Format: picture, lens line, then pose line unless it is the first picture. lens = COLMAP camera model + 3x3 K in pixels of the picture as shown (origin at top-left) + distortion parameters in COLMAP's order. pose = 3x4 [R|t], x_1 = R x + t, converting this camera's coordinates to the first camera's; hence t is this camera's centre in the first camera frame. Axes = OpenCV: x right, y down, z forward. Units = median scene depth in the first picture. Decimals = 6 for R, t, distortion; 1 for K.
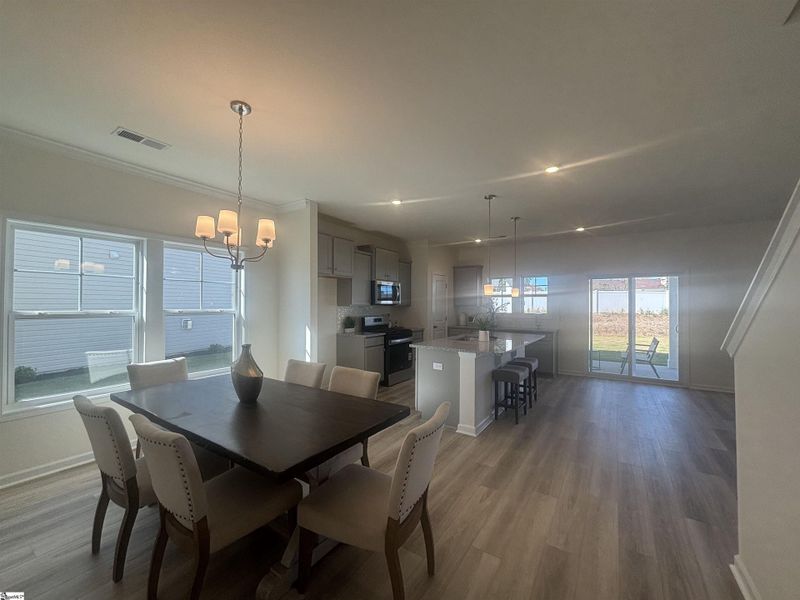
lens RADIAL K [[324.5, 0, 400.0], [0, 324.5, 300.0], [0, 0, 1]] dist [0.002318, 0.000168]
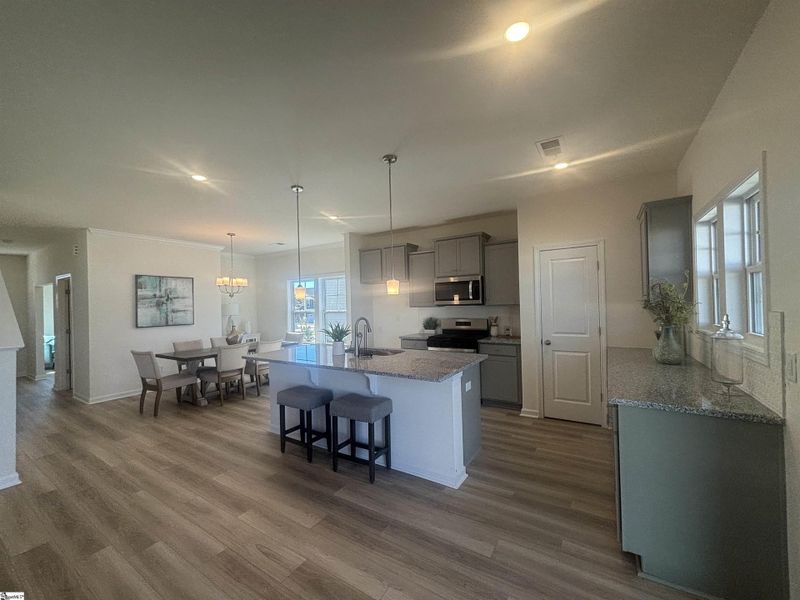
lens RADIAL K [[324.5, 0, 400.0], [0, 324.5, 300.0], [0, 0, 1]] dist [0.002318, 0.000168]
pose [[0.017382, -0.014091, -0.999750, 1.517823], [0.034278, 0.999321, -0.013489, 0.011254], [0.999261, -0.034035, 0.017854, 1.632036]]
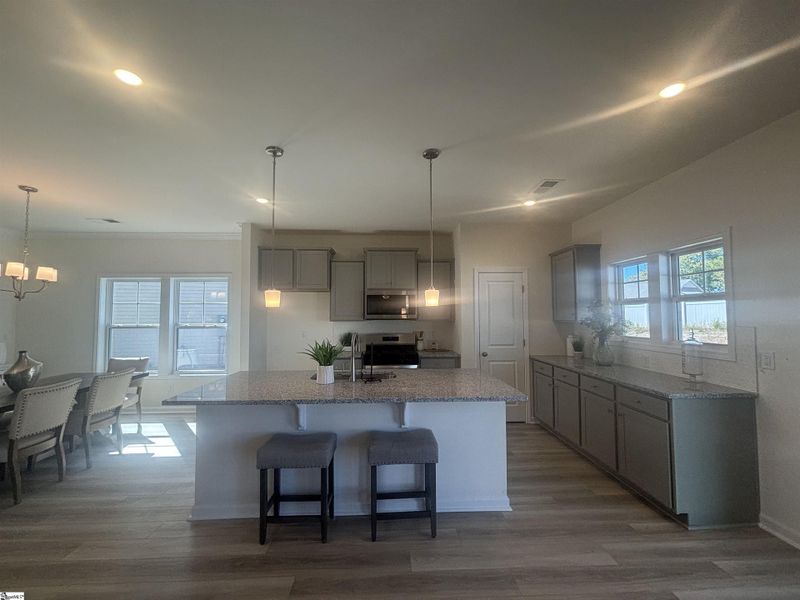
lens RADIAL K [[321.1, 0, 404.2], [0, 321.1, 302.9], [0, 0, 1]] dist [0.002499, 0.000138]
pose [[0.584437, -0.037680, -0.810563, 1.193177], [0.013606, 0.999236, -0.036641, 0.001772], [0.811325, 0.010386, 0.584503, 1.097305]]
